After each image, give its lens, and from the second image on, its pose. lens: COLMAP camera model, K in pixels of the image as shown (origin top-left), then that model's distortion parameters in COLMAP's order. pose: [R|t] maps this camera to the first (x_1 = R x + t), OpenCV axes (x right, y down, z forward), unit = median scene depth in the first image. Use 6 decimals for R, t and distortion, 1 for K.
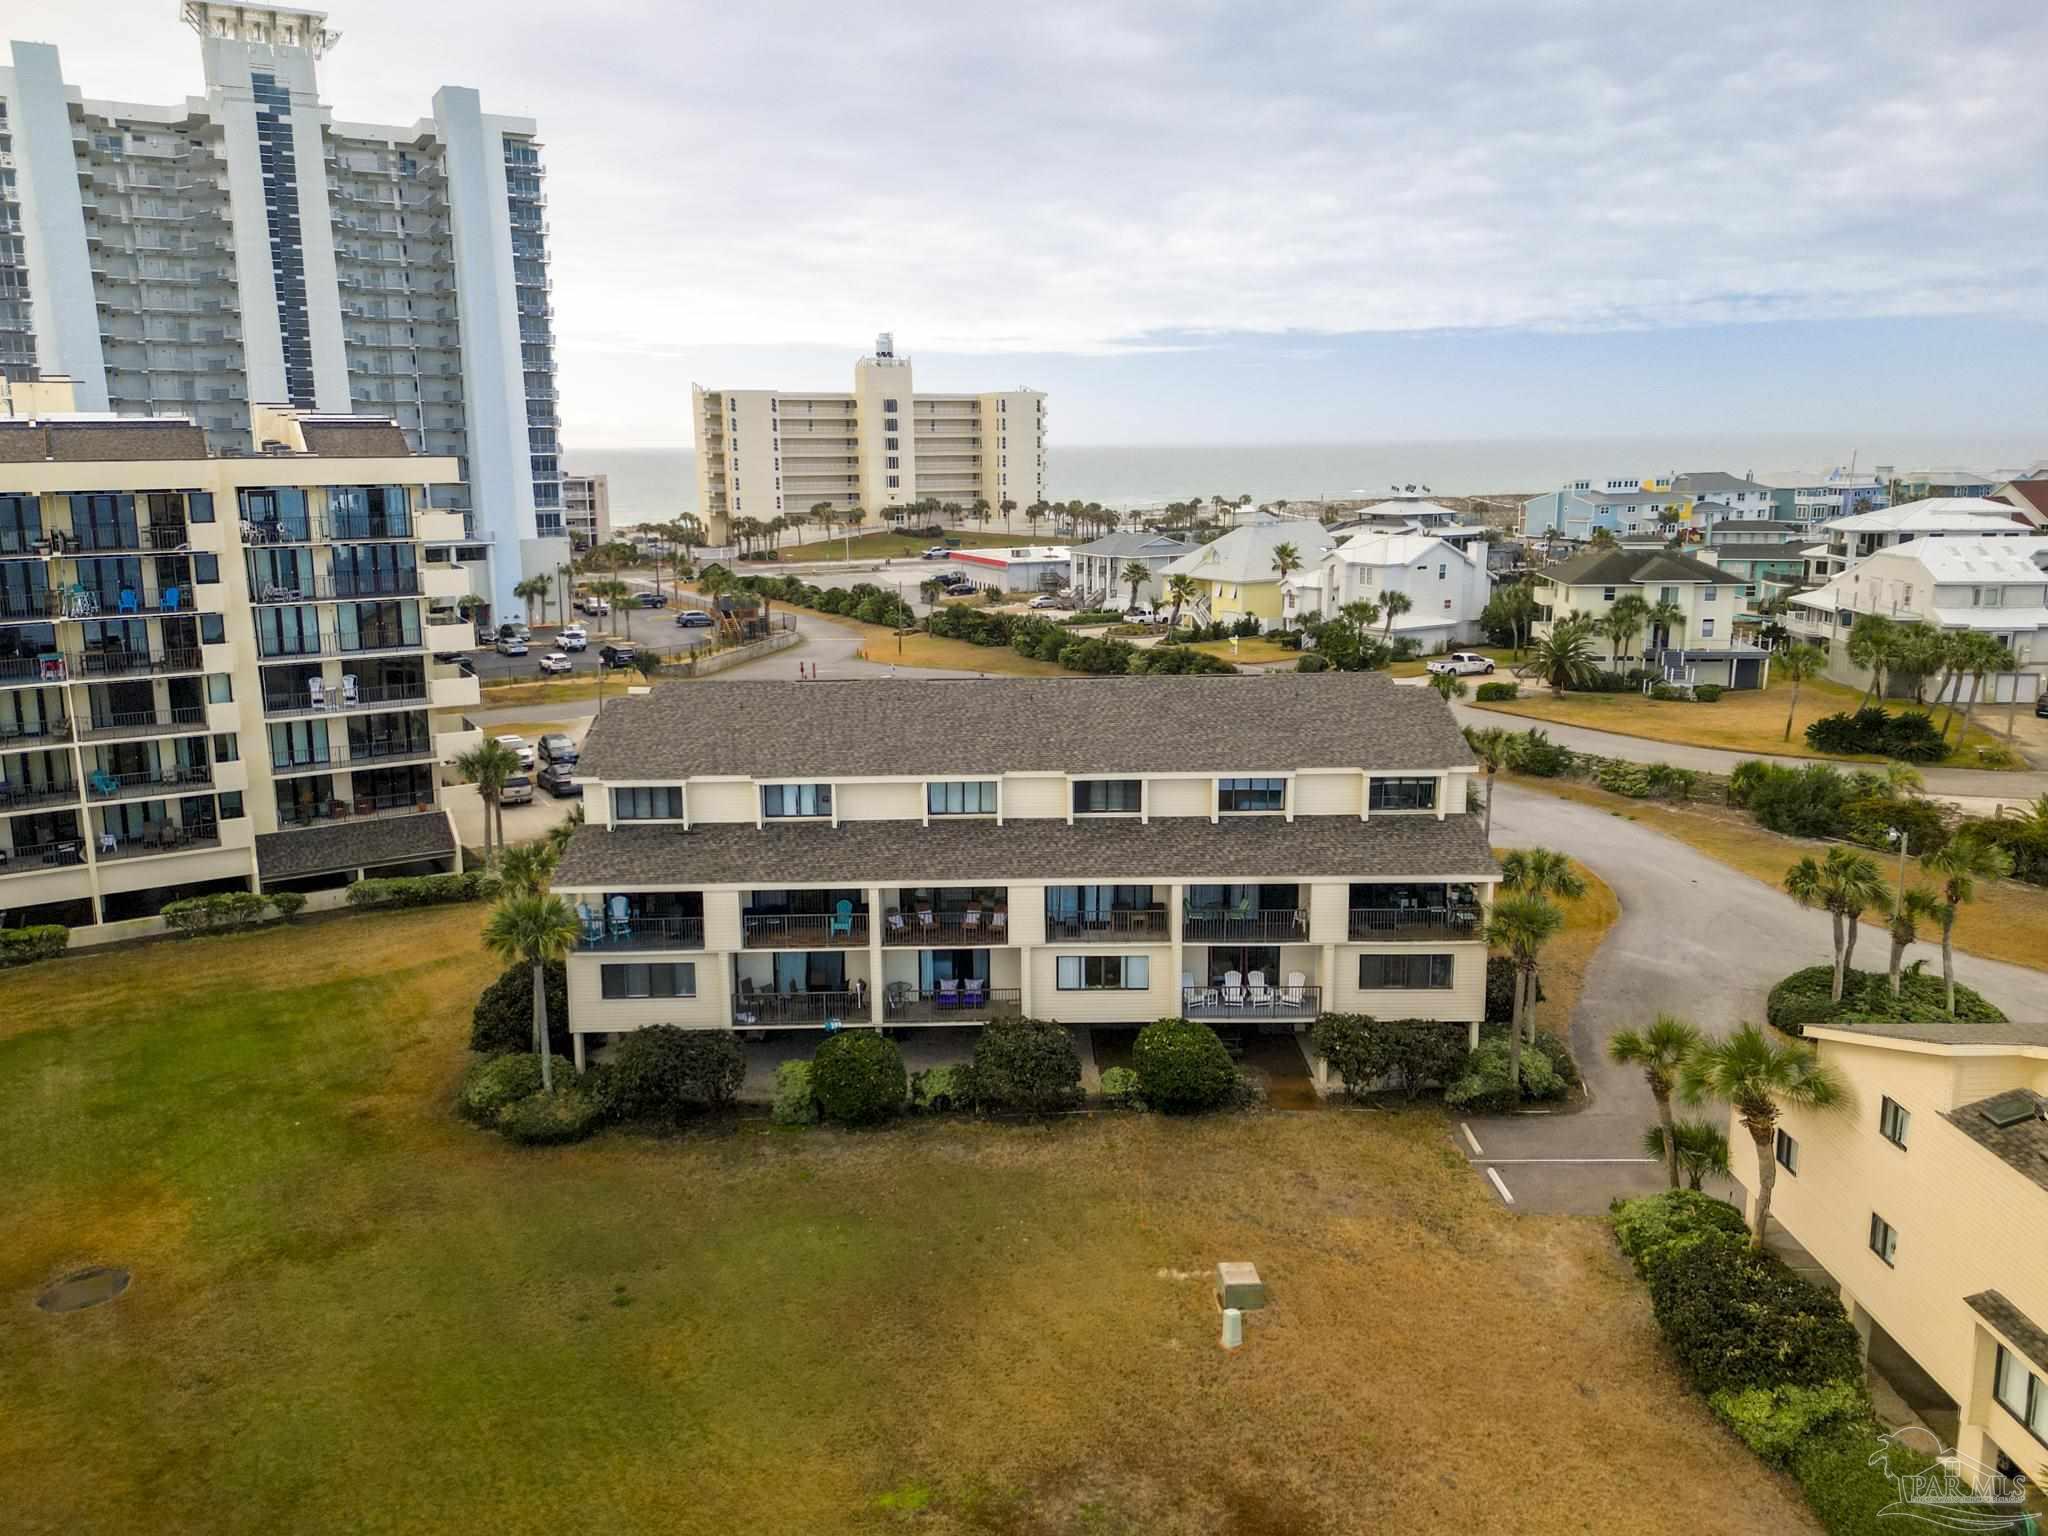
lens RADIAL K [[1504.7, 0, 1028.3], [0, 1504.7, 690.8], [0, 0, 1]] dist [0.046386, -0.005844]
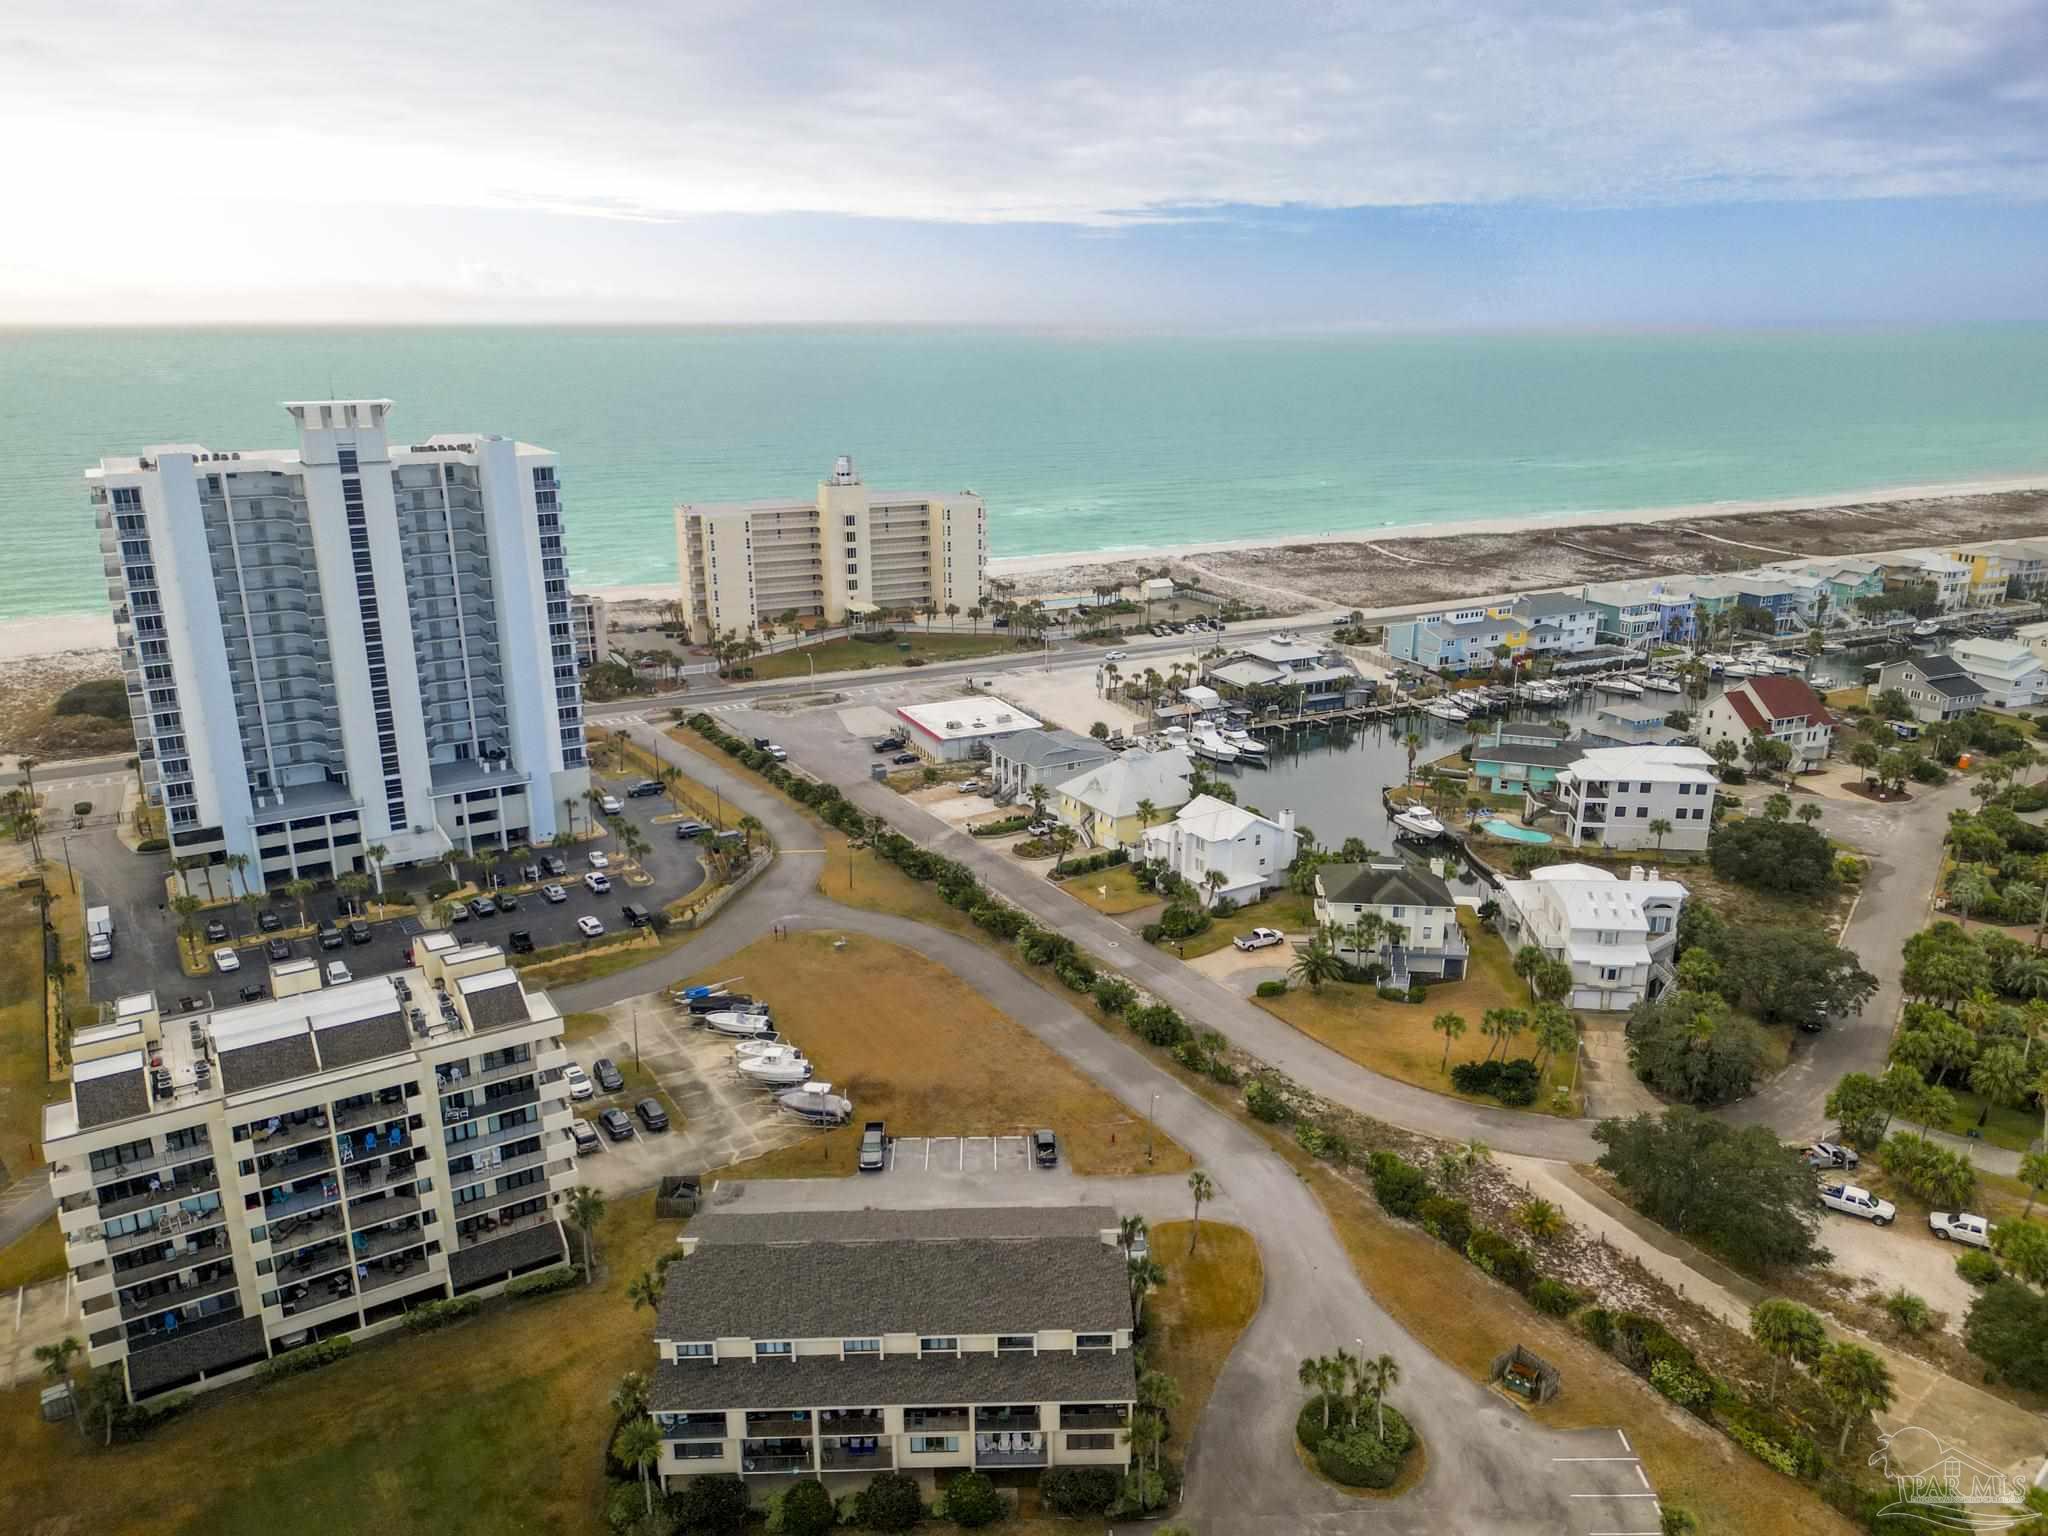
lens RADIAL K [[1440.2, 0, 1024.0], [0, 1440.2, 768.0], [0, 0, 1]] dist [0.114536, -0.147564]
pose [[0.999812, -0.001573, 0.019351, 0.051784], [-0.000872, 0.992067, 0.125707, -0.364619], [-0.019396, -0.125700, 0.991879, -0.303931]]
